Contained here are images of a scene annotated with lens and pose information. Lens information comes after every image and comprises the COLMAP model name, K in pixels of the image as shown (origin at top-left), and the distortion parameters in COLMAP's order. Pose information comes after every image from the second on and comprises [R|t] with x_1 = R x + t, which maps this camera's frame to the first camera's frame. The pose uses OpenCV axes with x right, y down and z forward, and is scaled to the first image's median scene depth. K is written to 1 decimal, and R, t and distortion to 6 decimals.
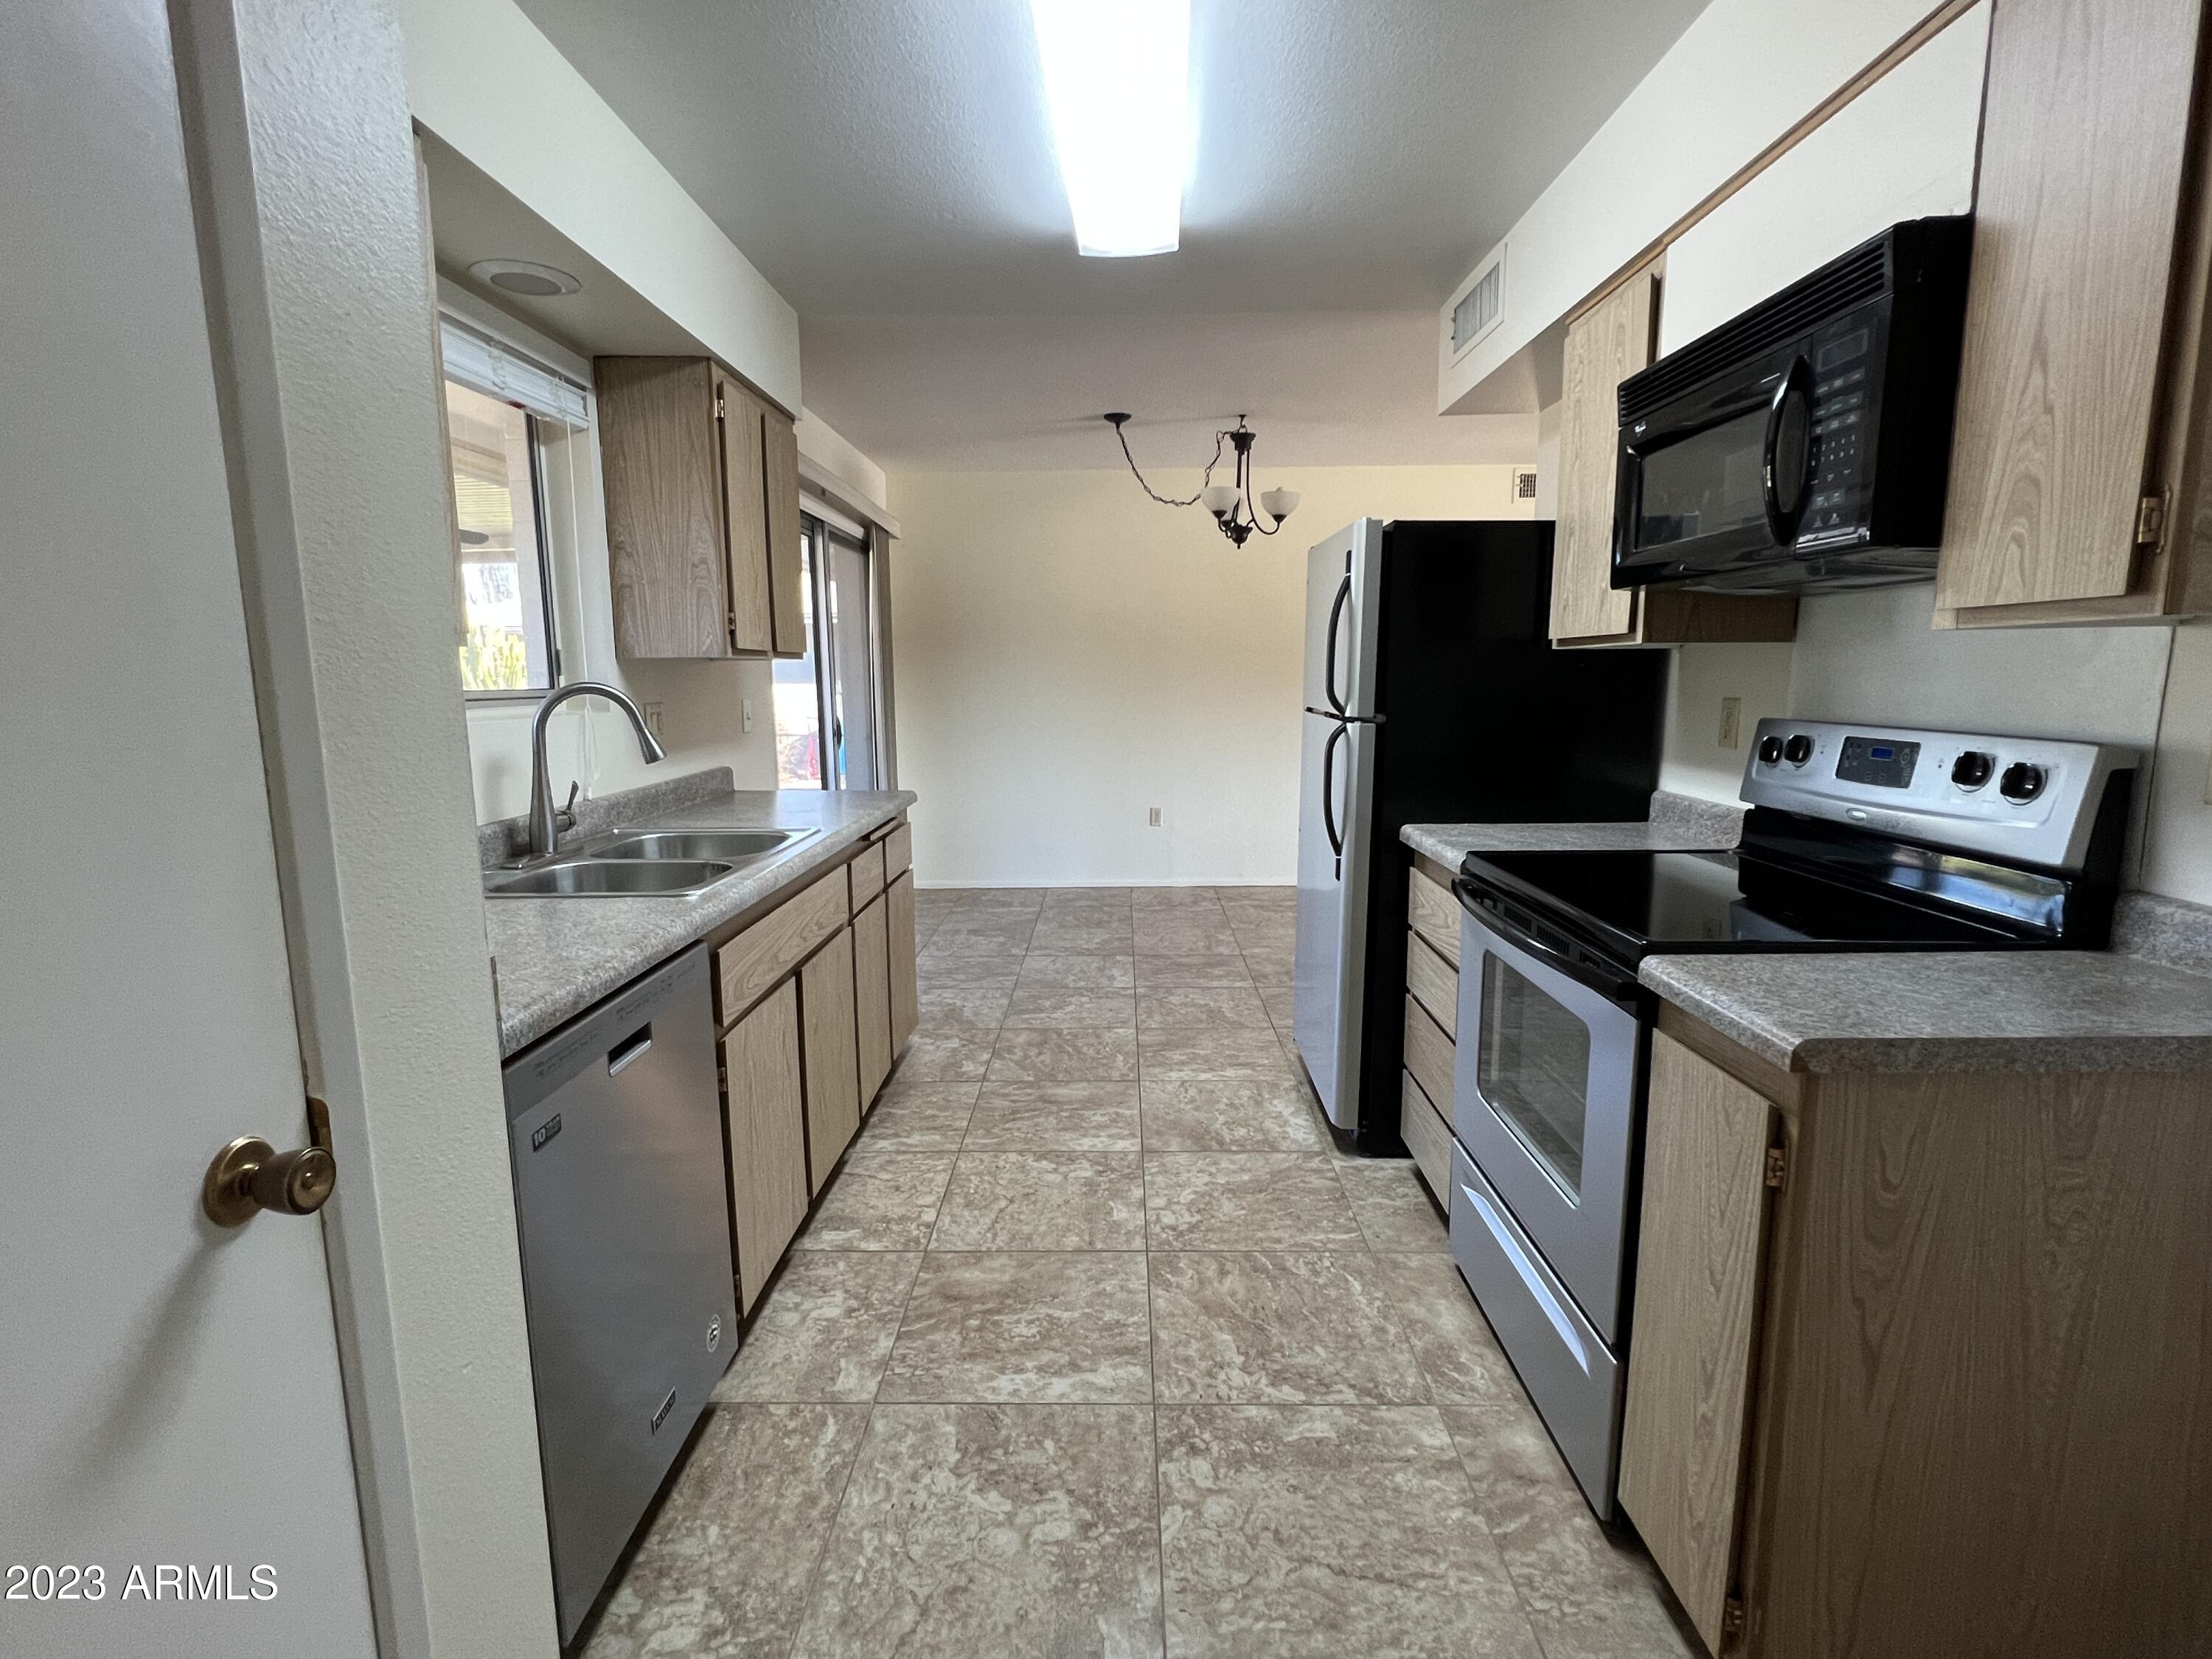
lens RADIAL K [[1059.4, 0, 1109.5], [0, 1059.4, 827.7], [0, 0, 1]] dist [-0.002282, 0.000985]
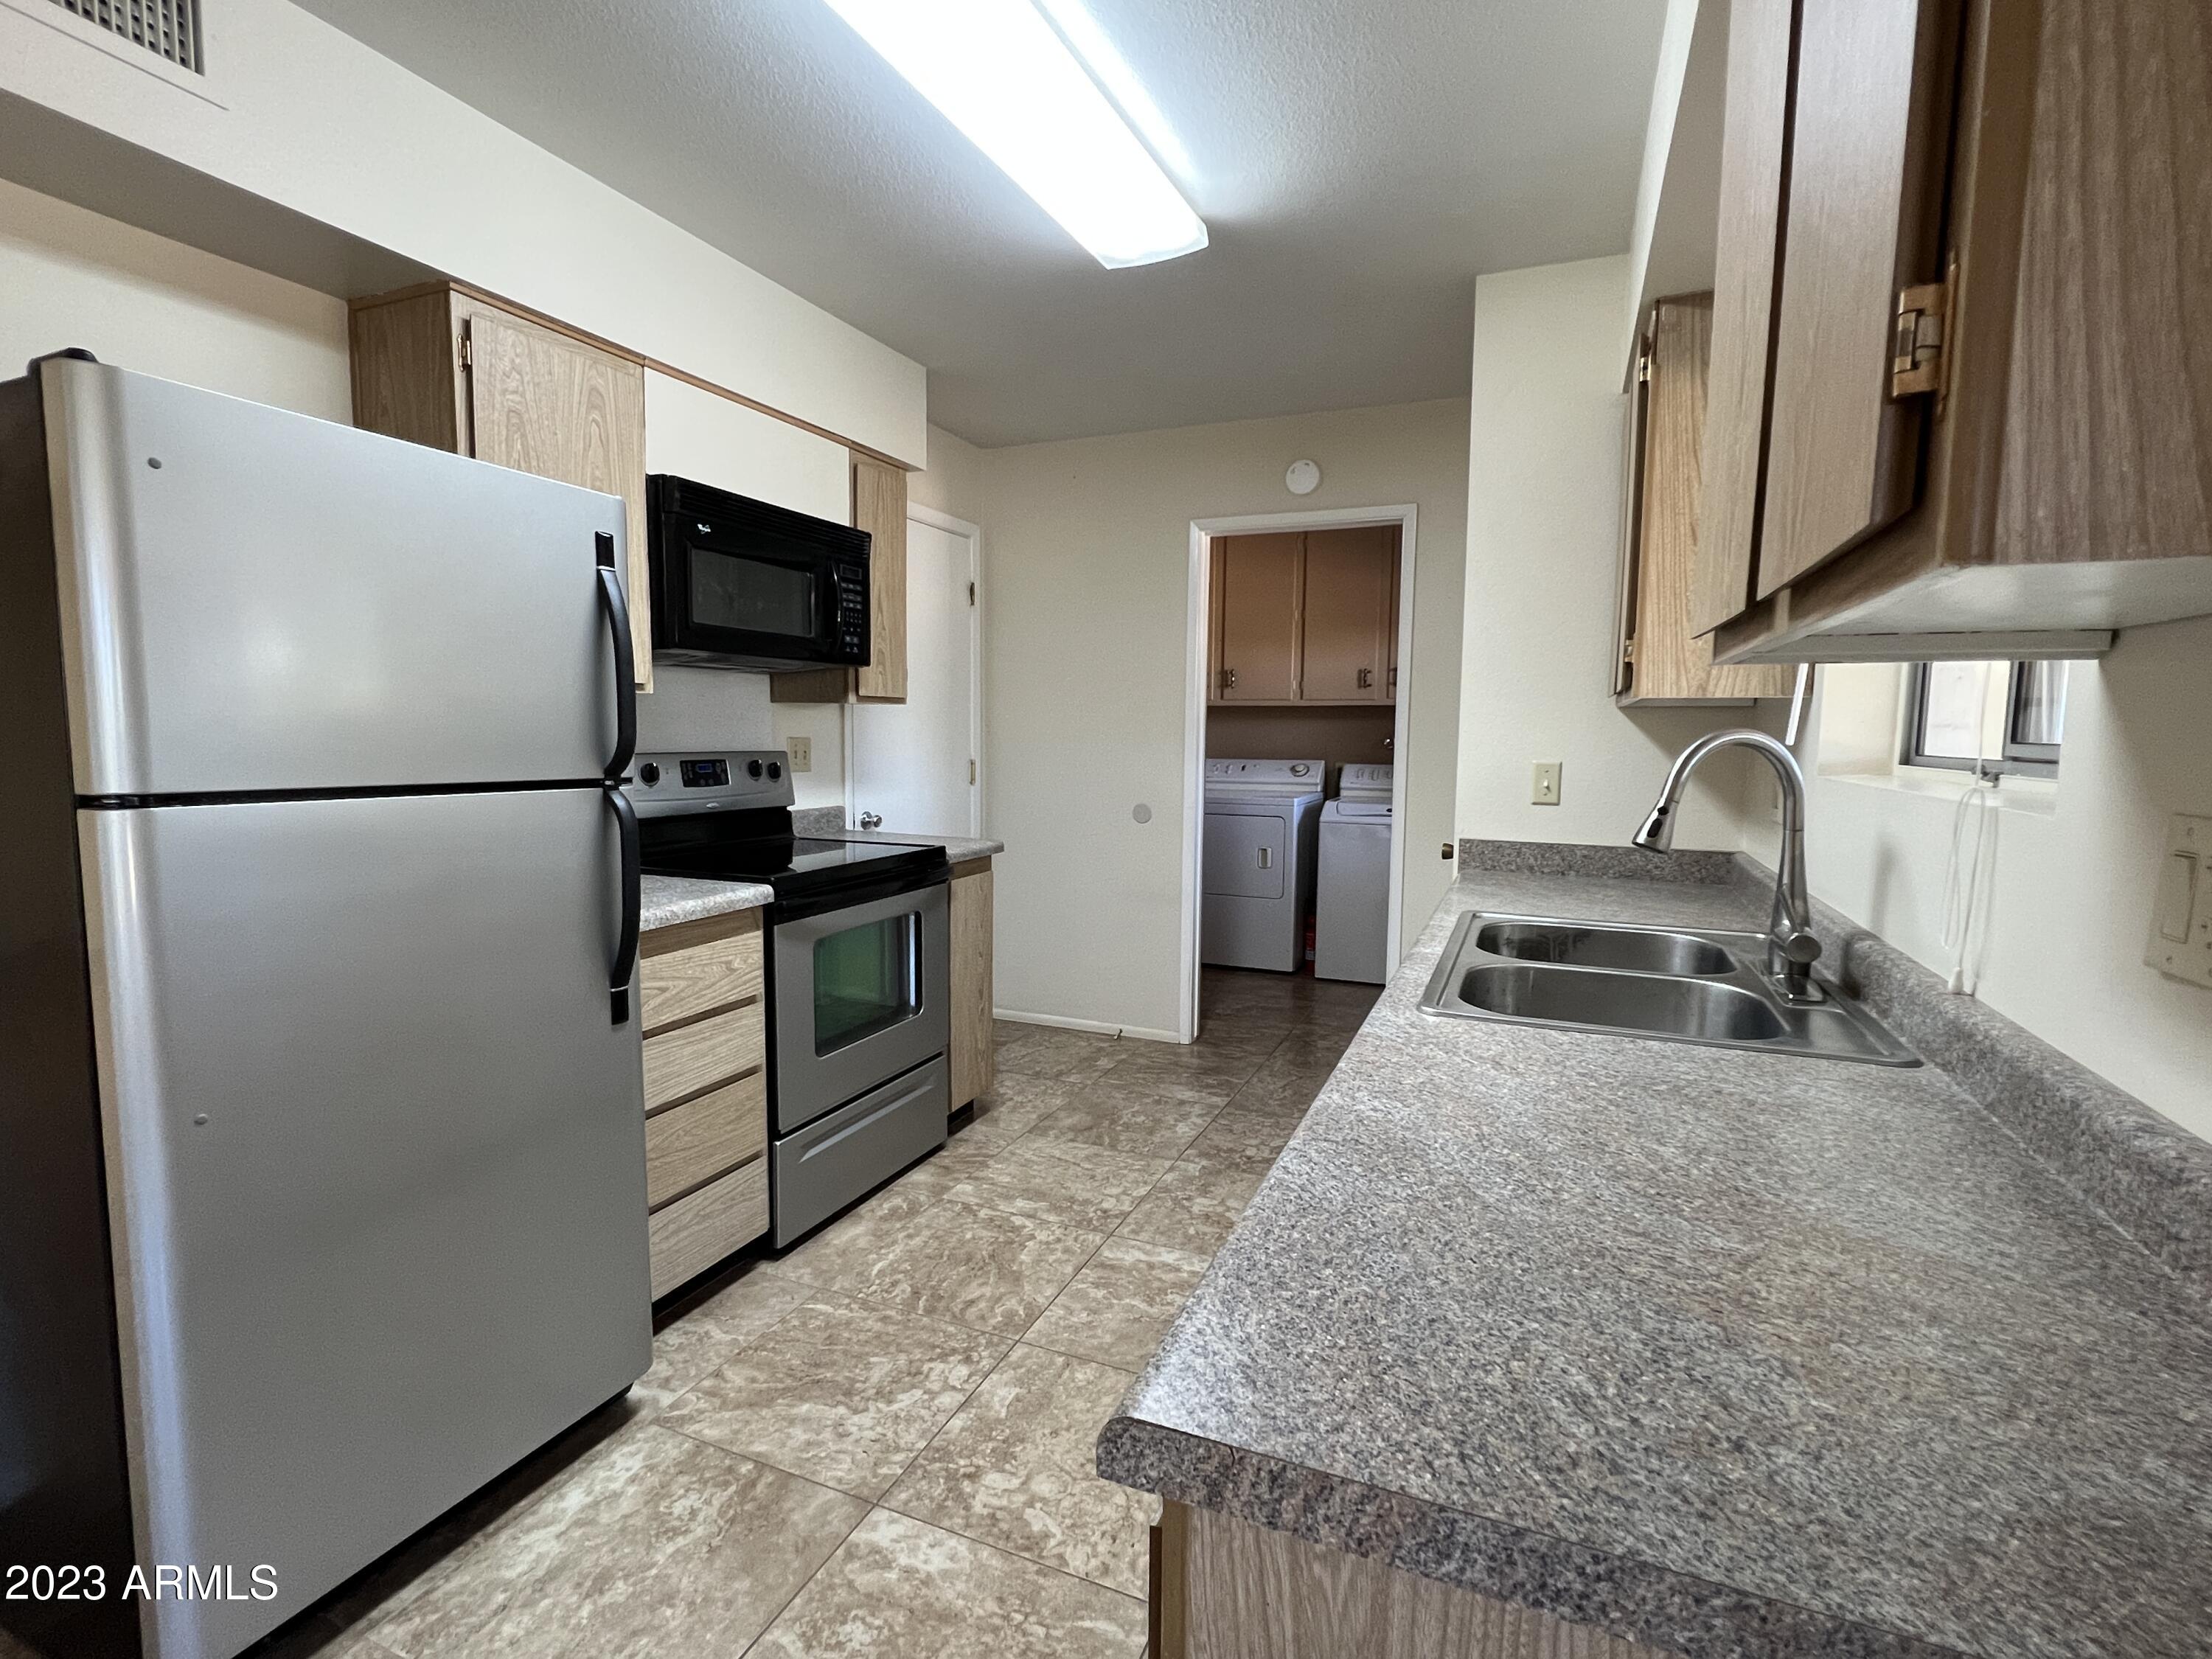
lens RADIAL K [[1059.4, 0, 1099.0], [0, 1059.4, 827.3], [0, 0, 1]] dist [-0.002282, 0.000985]
pose [[-0.923997, -0.037154, 0.380590, -0.377993], [0.052972, 0.973237, 0.223616, -0.246799], [-0.378713, 0.226781, -0.897300, 1.763172]]
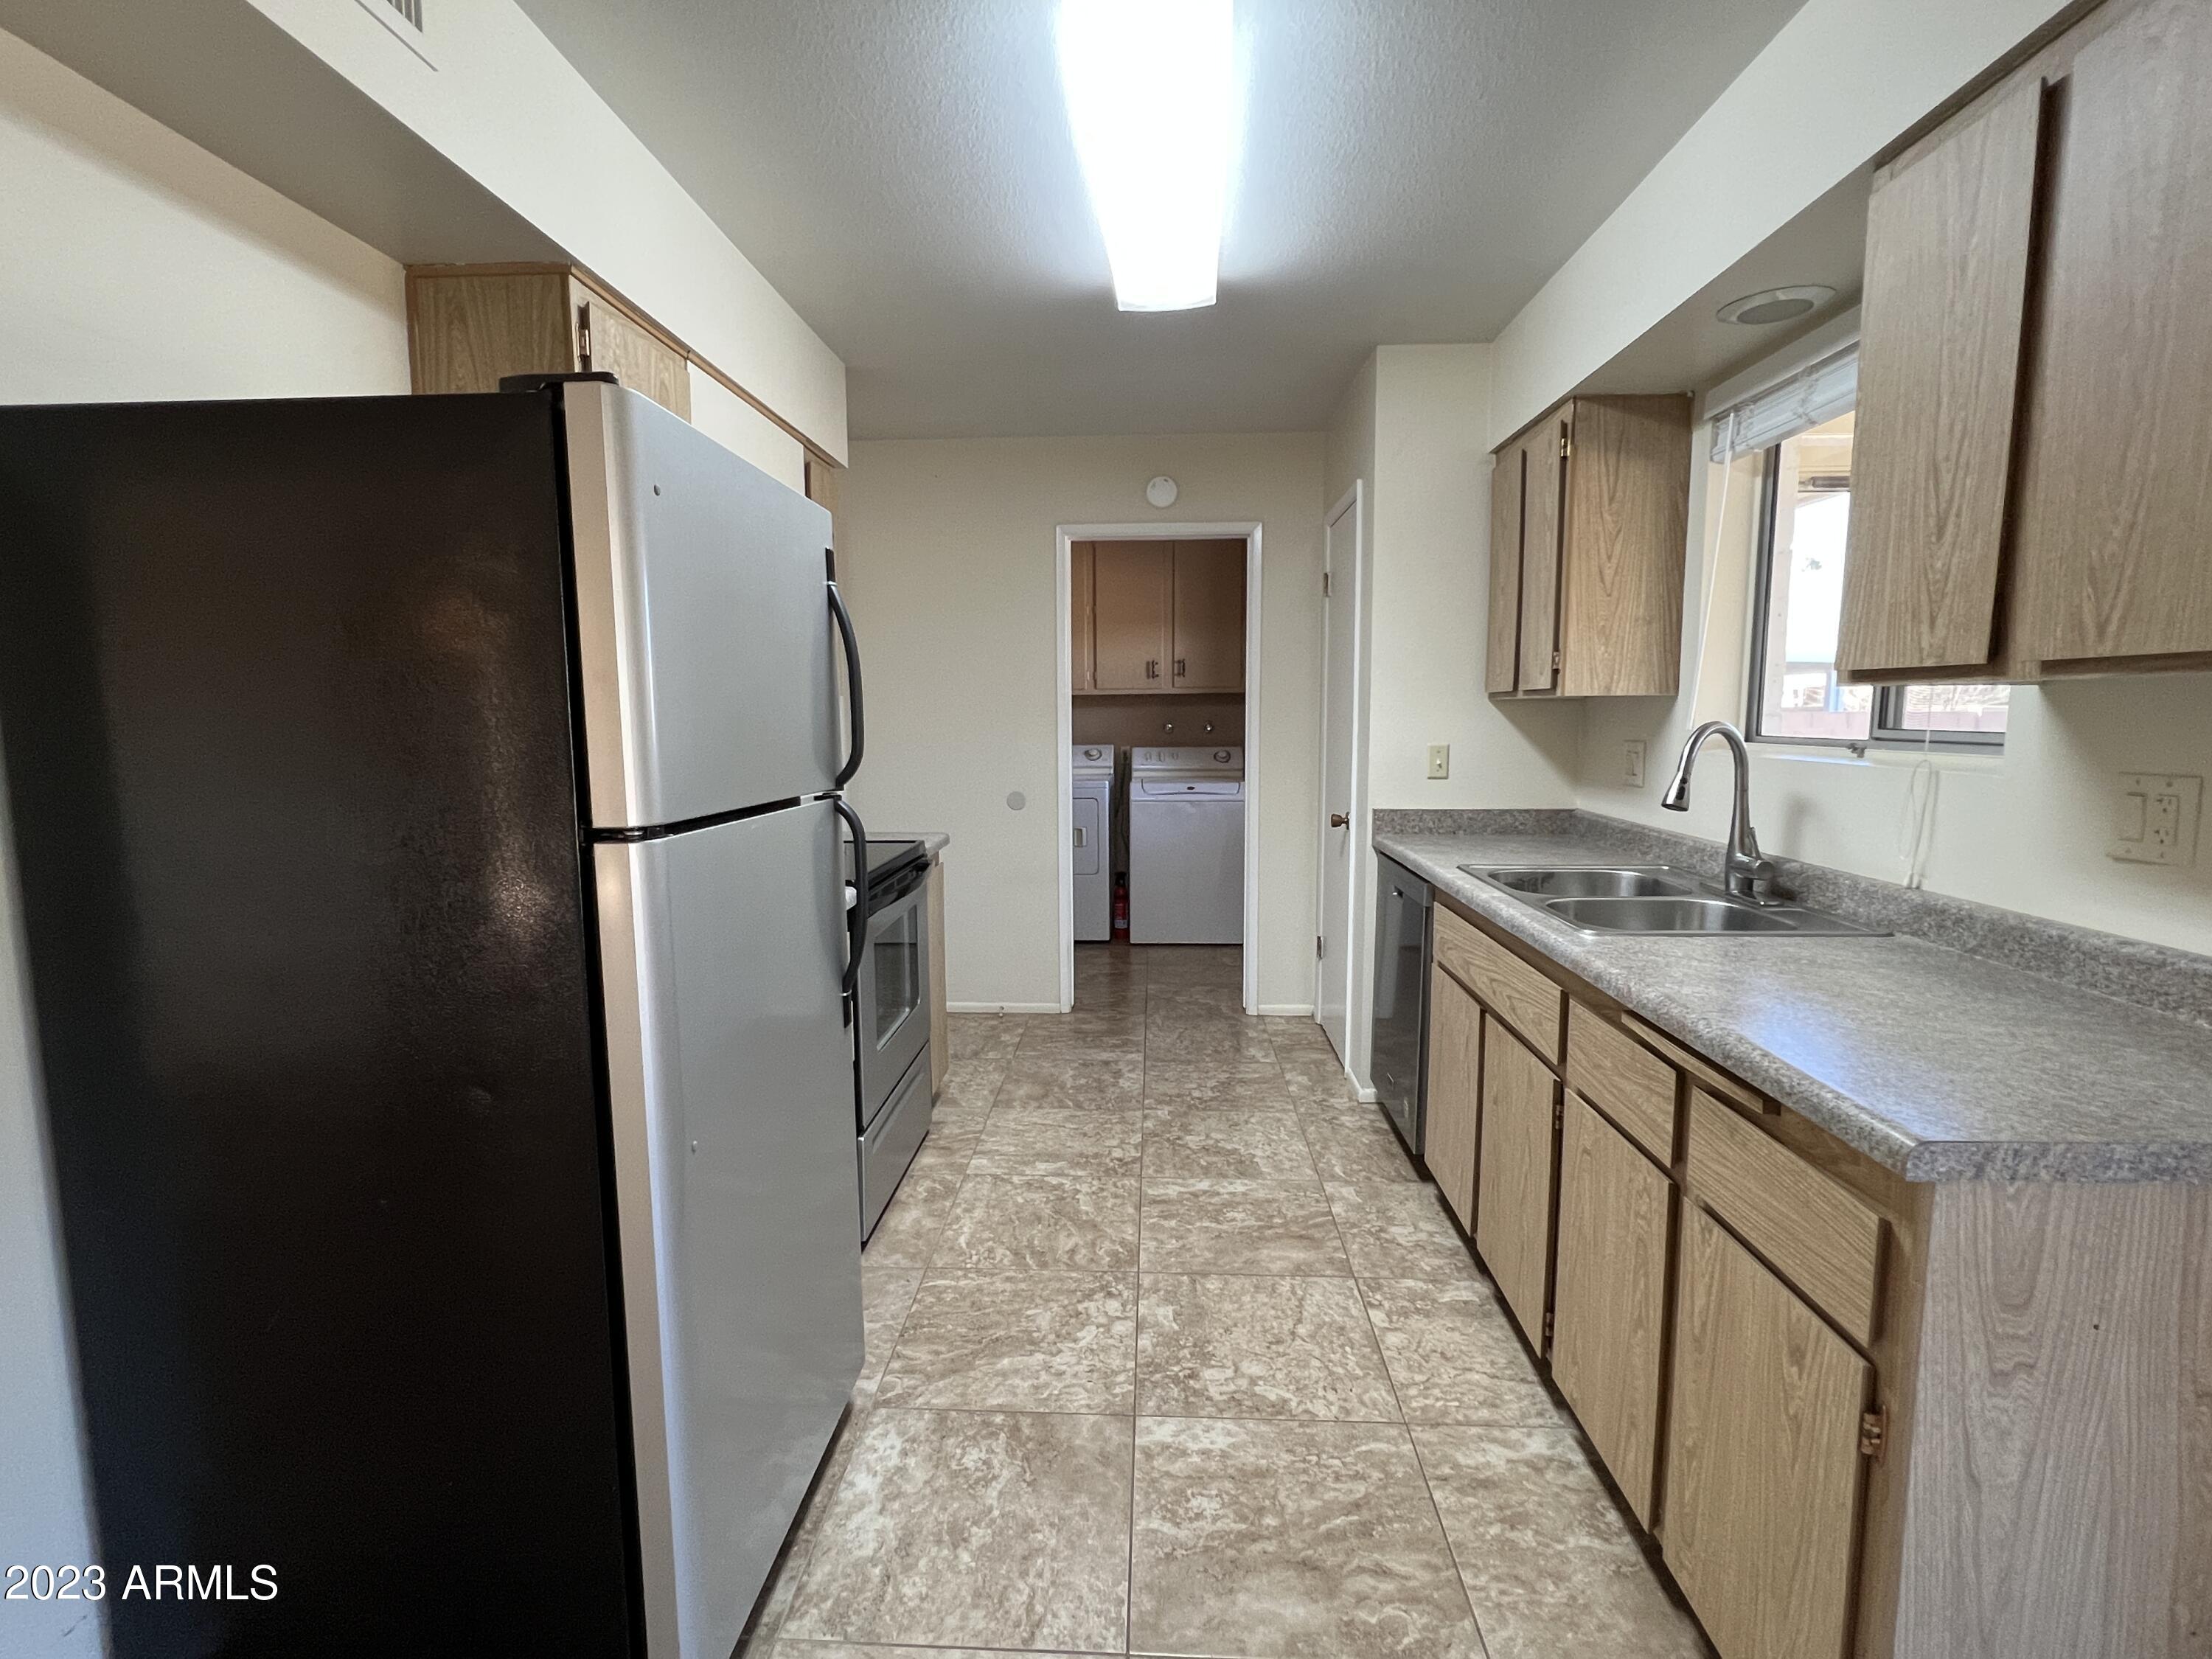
lens RADIAL K [[1059.4, 0, 1107.4], [0, 1059.4, 828.6], [0, 0, 1]] dist [-0.002282, 0.000985]
pose [[-0.999333, 0.010454, 0.034986, 0.025911], [0.019018, 0.966941, 0.254289, -0.297255], [-0.031171, 0.254785, -0.966495, 1.967084]]
